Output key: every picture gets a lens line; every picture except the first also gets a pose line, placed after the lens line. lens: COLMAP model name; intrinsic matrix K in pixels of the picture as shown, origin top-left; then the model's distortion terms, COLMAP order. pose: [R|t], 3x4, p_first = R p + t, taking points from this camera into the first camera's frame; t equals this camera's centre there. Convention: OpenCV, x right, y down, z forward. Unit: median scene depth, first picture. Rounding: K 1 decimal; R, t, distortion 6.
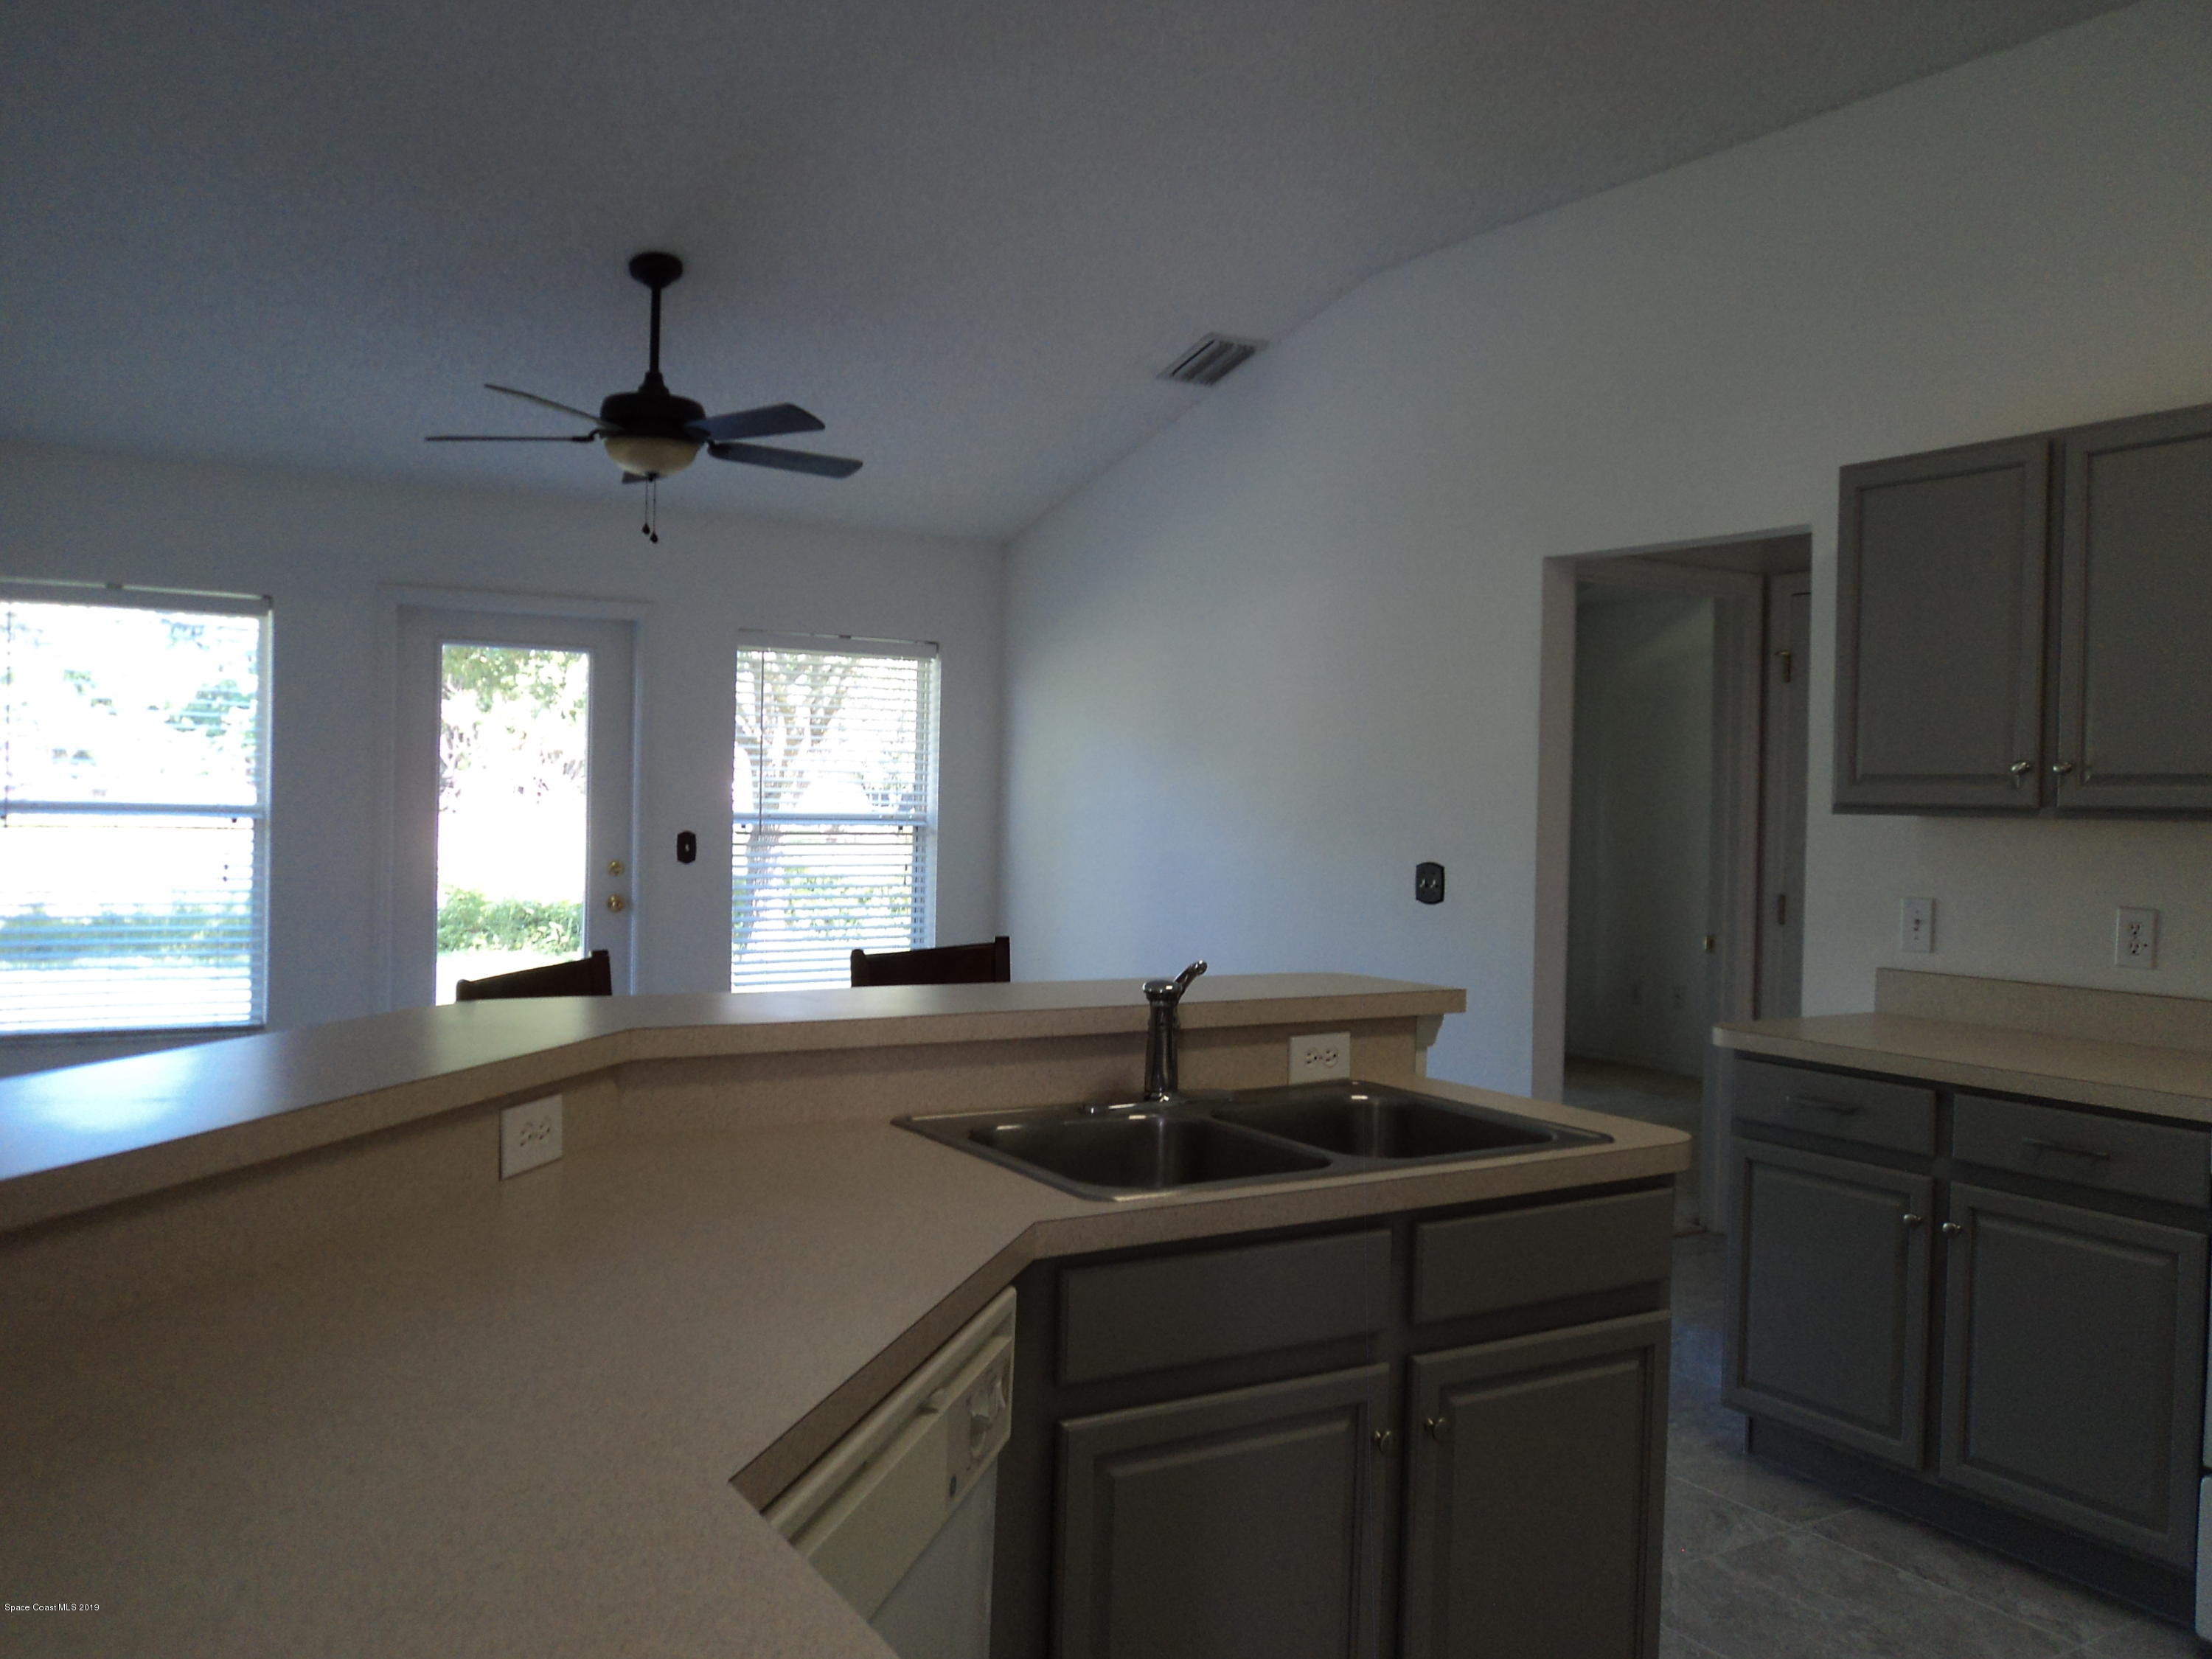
lens RADIAL K [[1755.5, 0, 1116.5], [0, 1755.5, 831.0], [0, 0, 1]] dist [-0.054723, 0.062417]
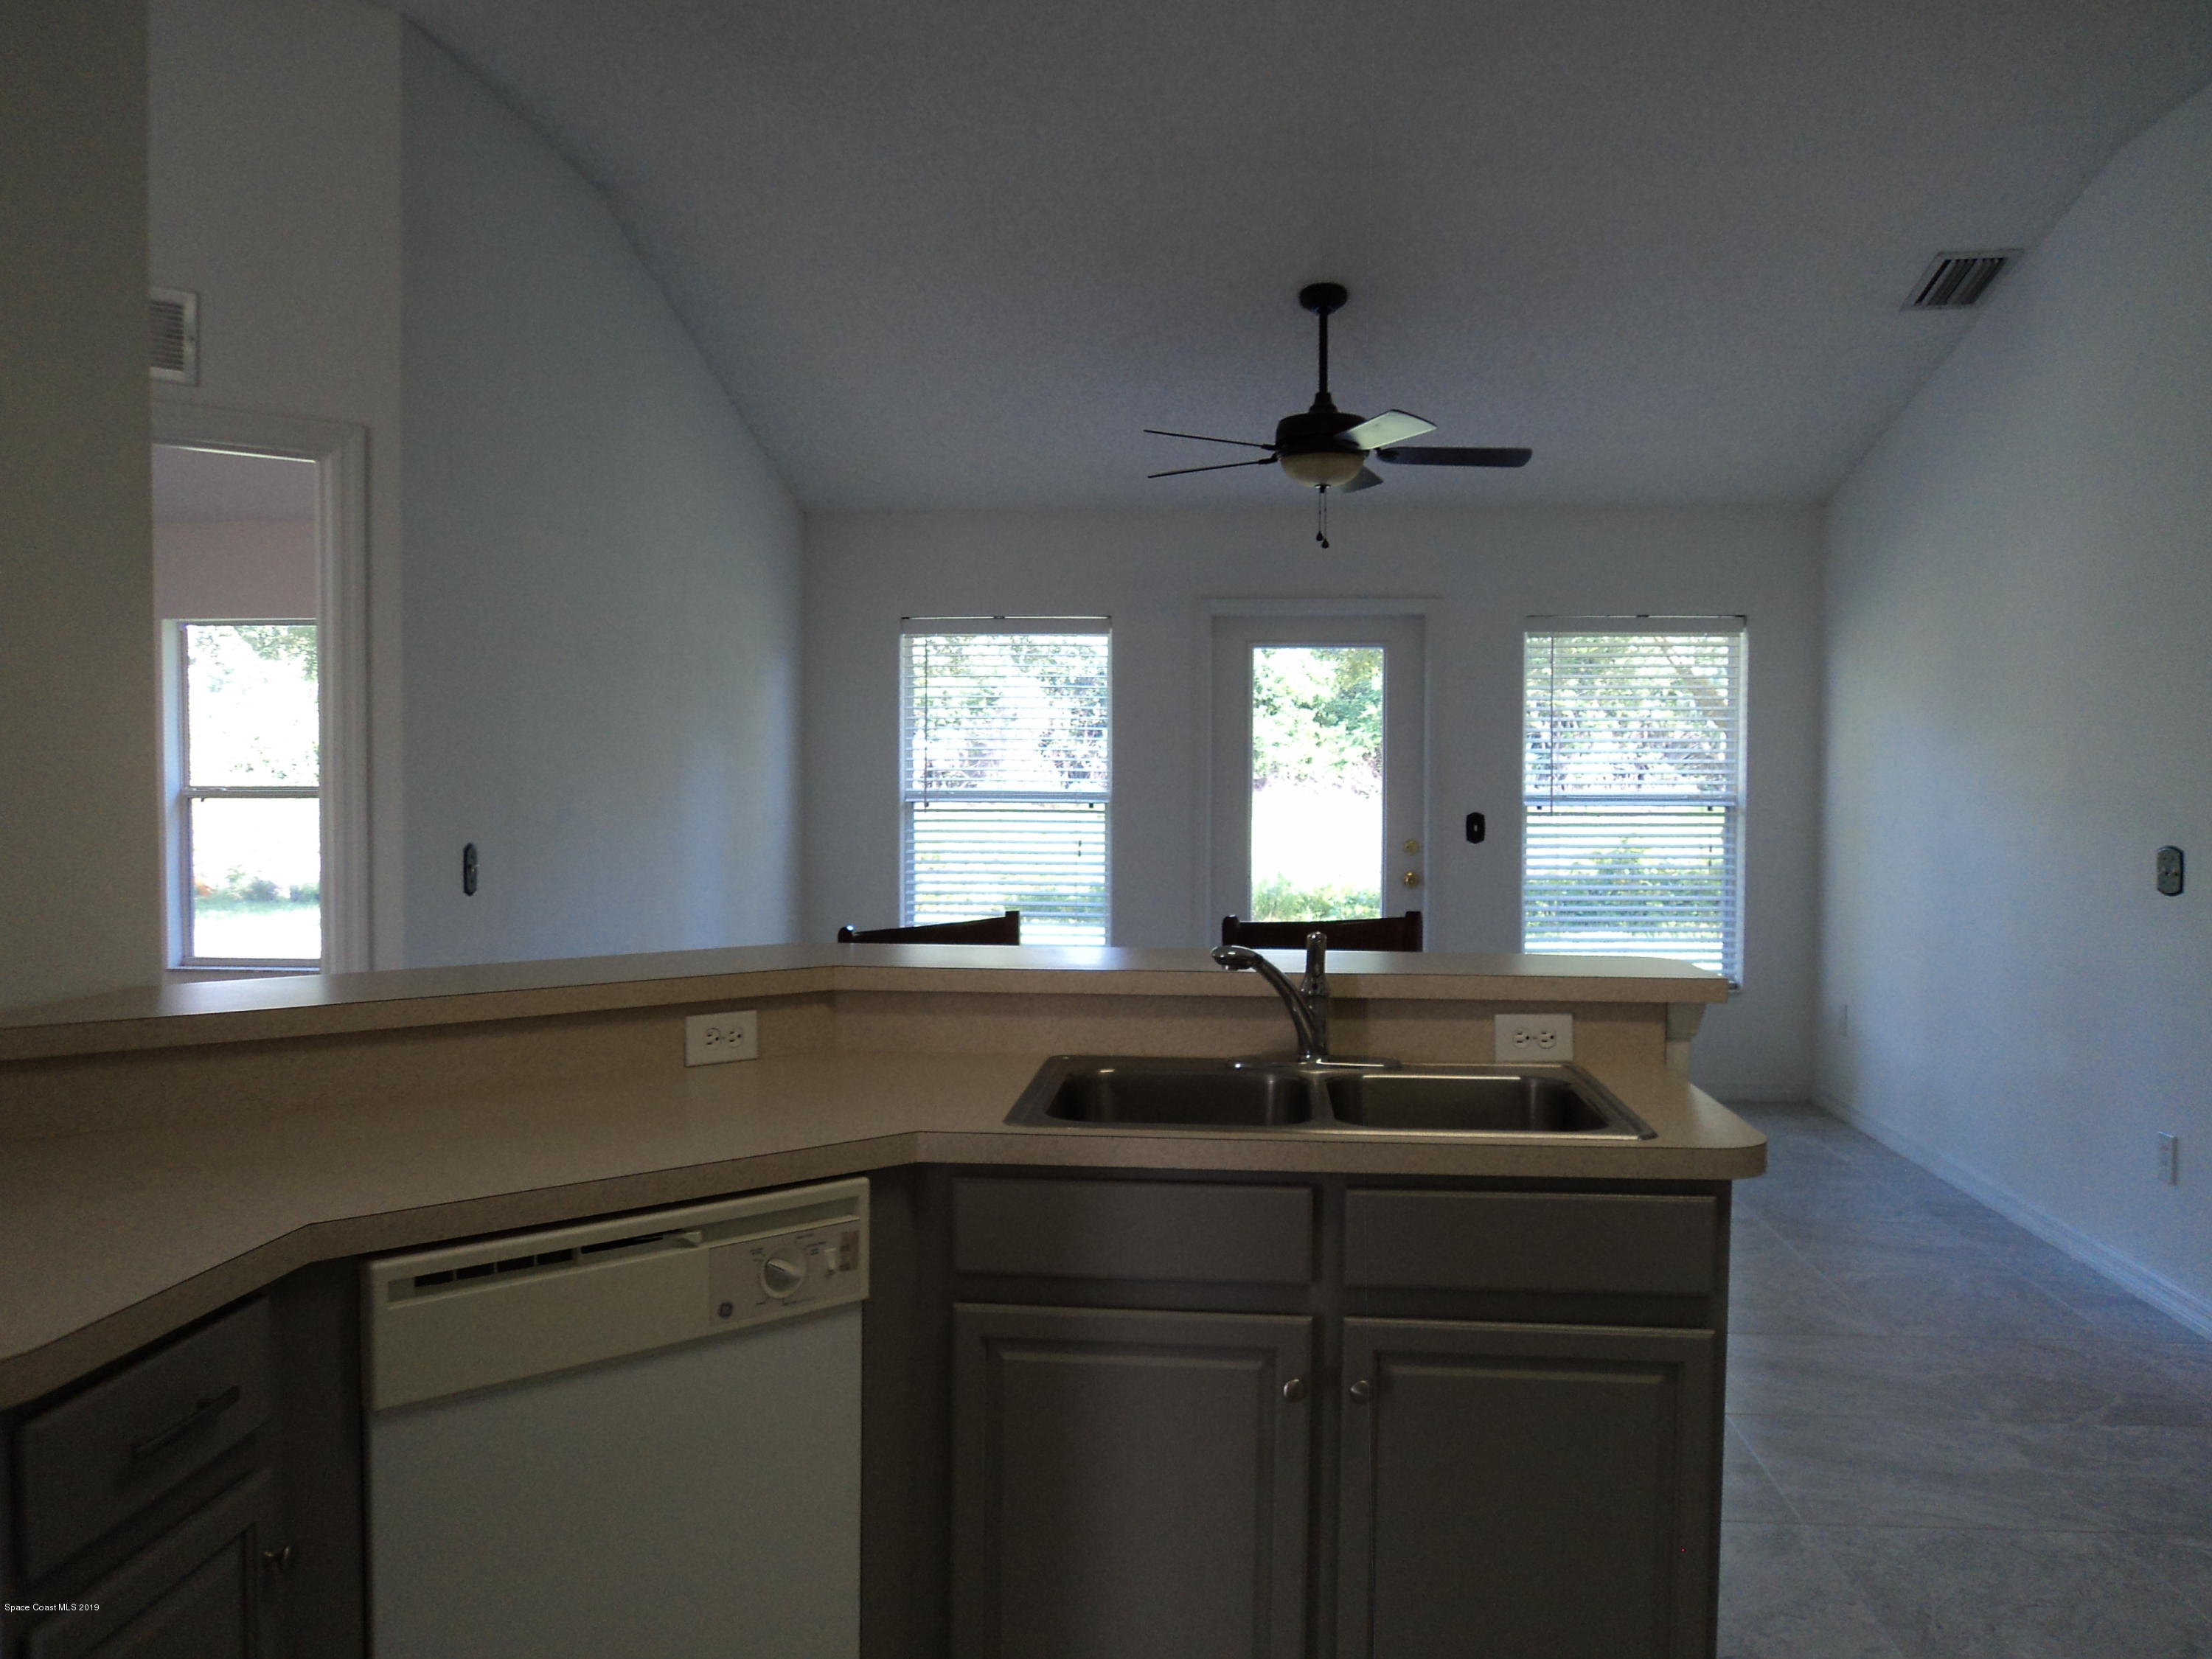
lens RADIAL K [[1755.5, 0, 1116.5], [0, 1755.5, 831.0], [0, 0, 1]] dist [-0.054723, 0.062417]
pose [[0.805680, 0.002019, -0.592347, 0.277769], [0.003983, 0.999953, 0.008826, 0.001709], [0.592337, -0.009470, 0.805635, 0.037437]]
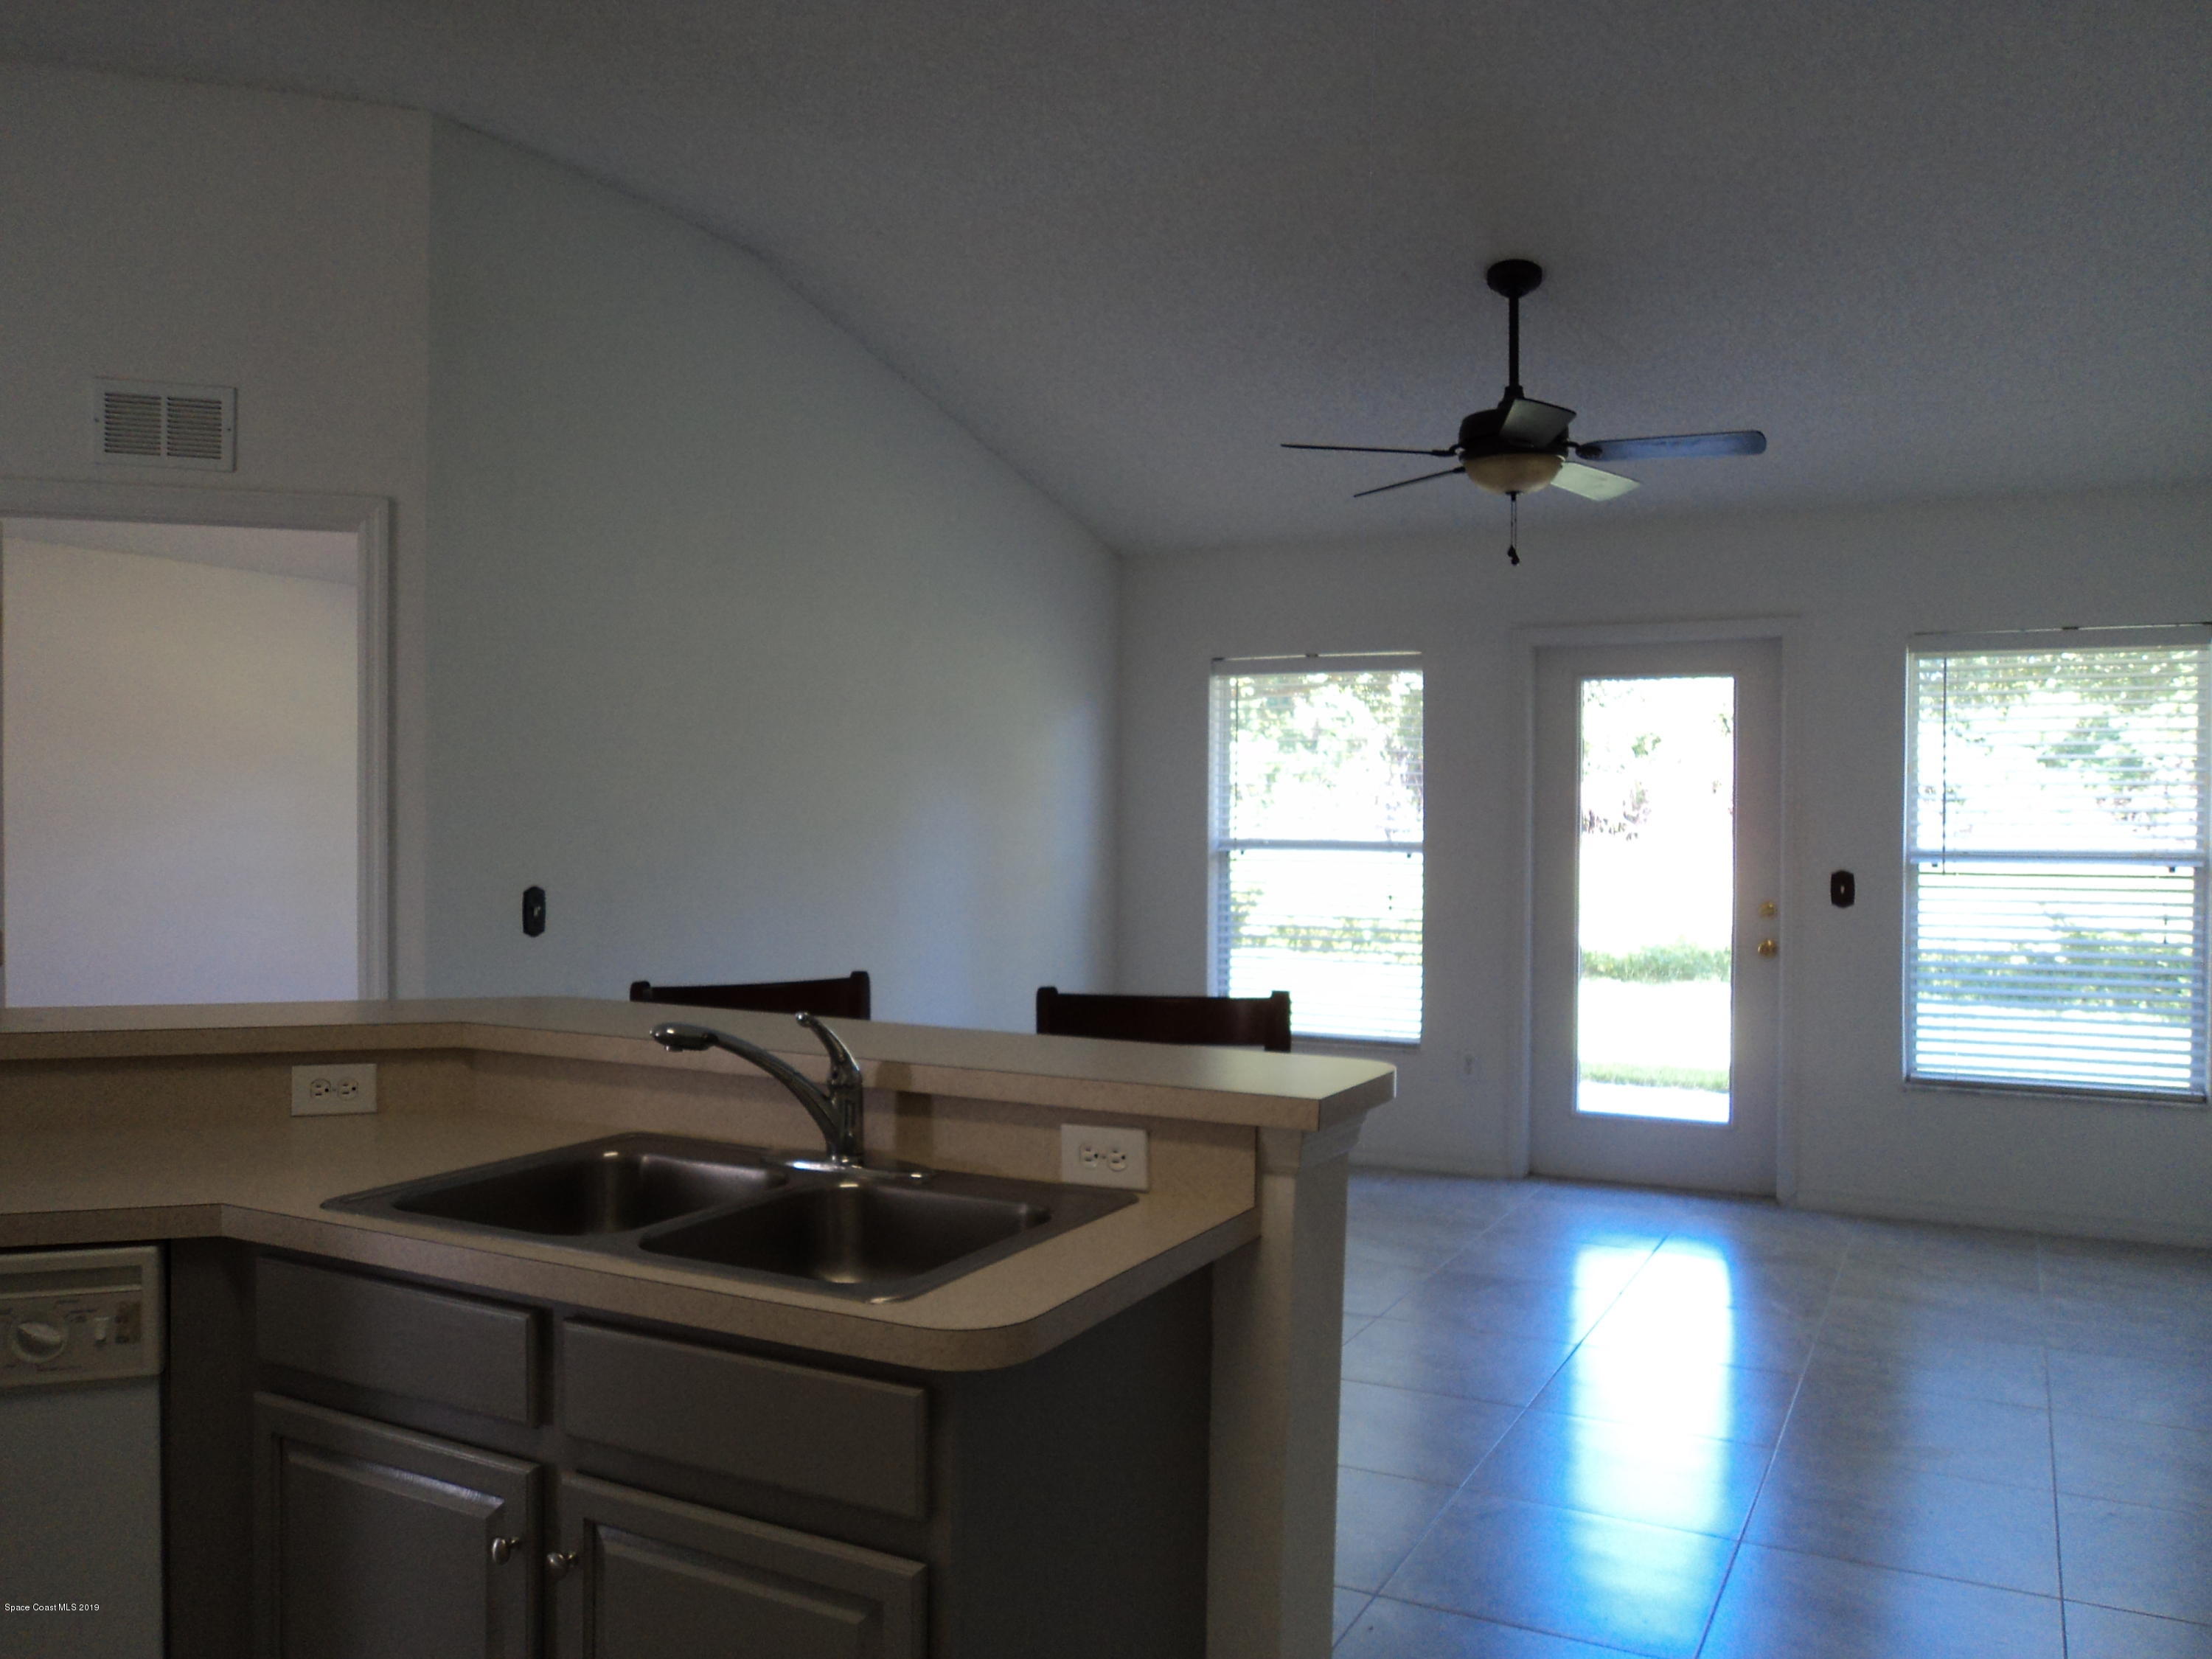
lens RADIAL K [[1760.8, 0, 1106.0], [0, 1760.8, 829.5], [0, 0, 1]] dist [-0.025224, 0.000300]
pose [[0.510872, -0.009128, -0.859608, 0.437870], [-0.009874, 0.999815, -0.016485, -0.003095], [0.859600, 0.016909, 0.510687, 0.321838]]
